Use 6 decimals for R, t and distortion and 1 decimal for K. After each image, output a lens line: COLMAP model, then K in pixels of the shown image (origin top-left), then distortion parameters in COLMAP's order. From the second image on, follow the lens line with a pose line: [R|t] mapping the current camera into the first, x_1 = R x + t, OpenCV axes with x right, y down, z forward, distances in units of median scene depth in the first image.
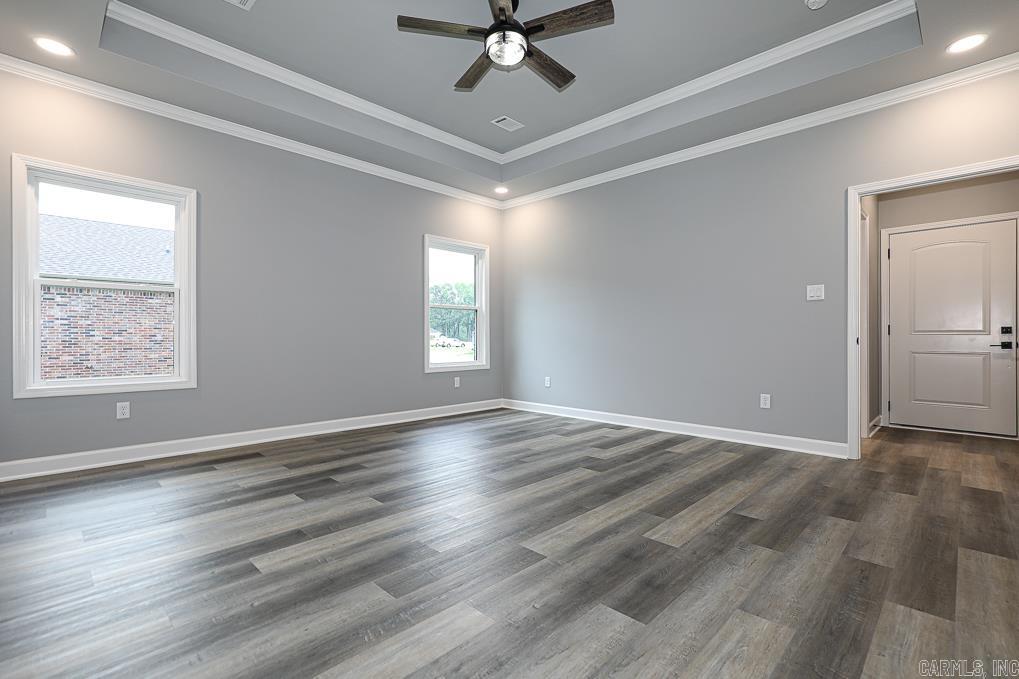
lens RADIAL K [[462.7, 0, 507.4], [0, 462.7, 340.0], [0, 0, 1]] dist [-0.016200, 0.001200]
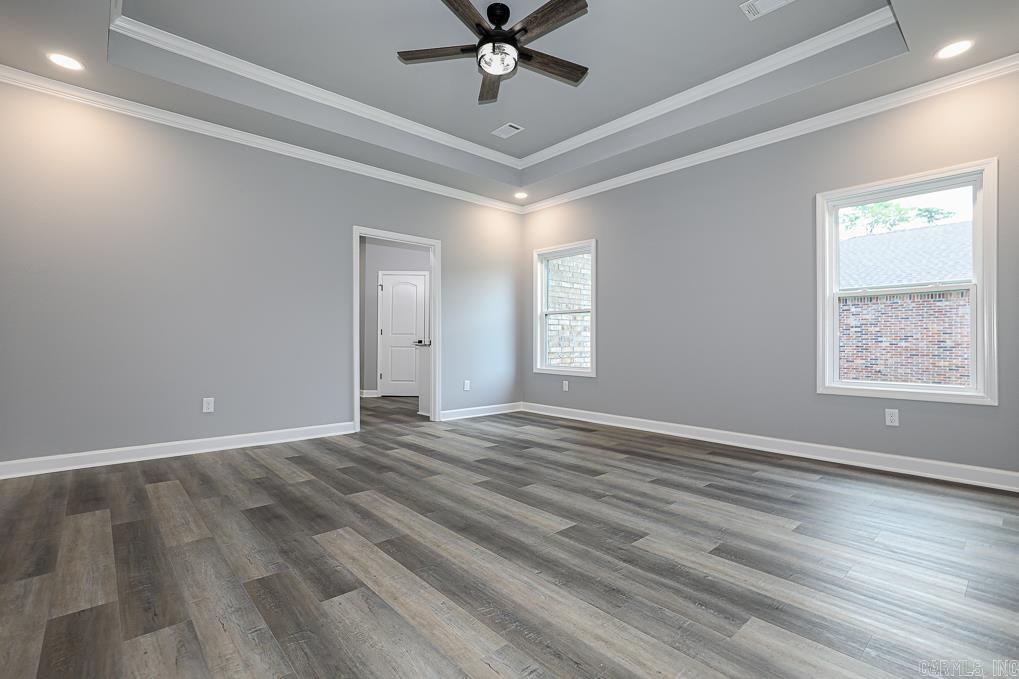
lens RADIAL K [[462.7, 0, 510.5], [0, 462.7, 339.4], [0, 0, 1]] dist [-0.016200, 0.001200]
pose [[-0.046842, -0.006621, -0.998880, 0.839229], [-0.008644, 0.999943, -0.006223, -0.001241], [0.998865, 0.008343, -0.046896, 0.891914]]
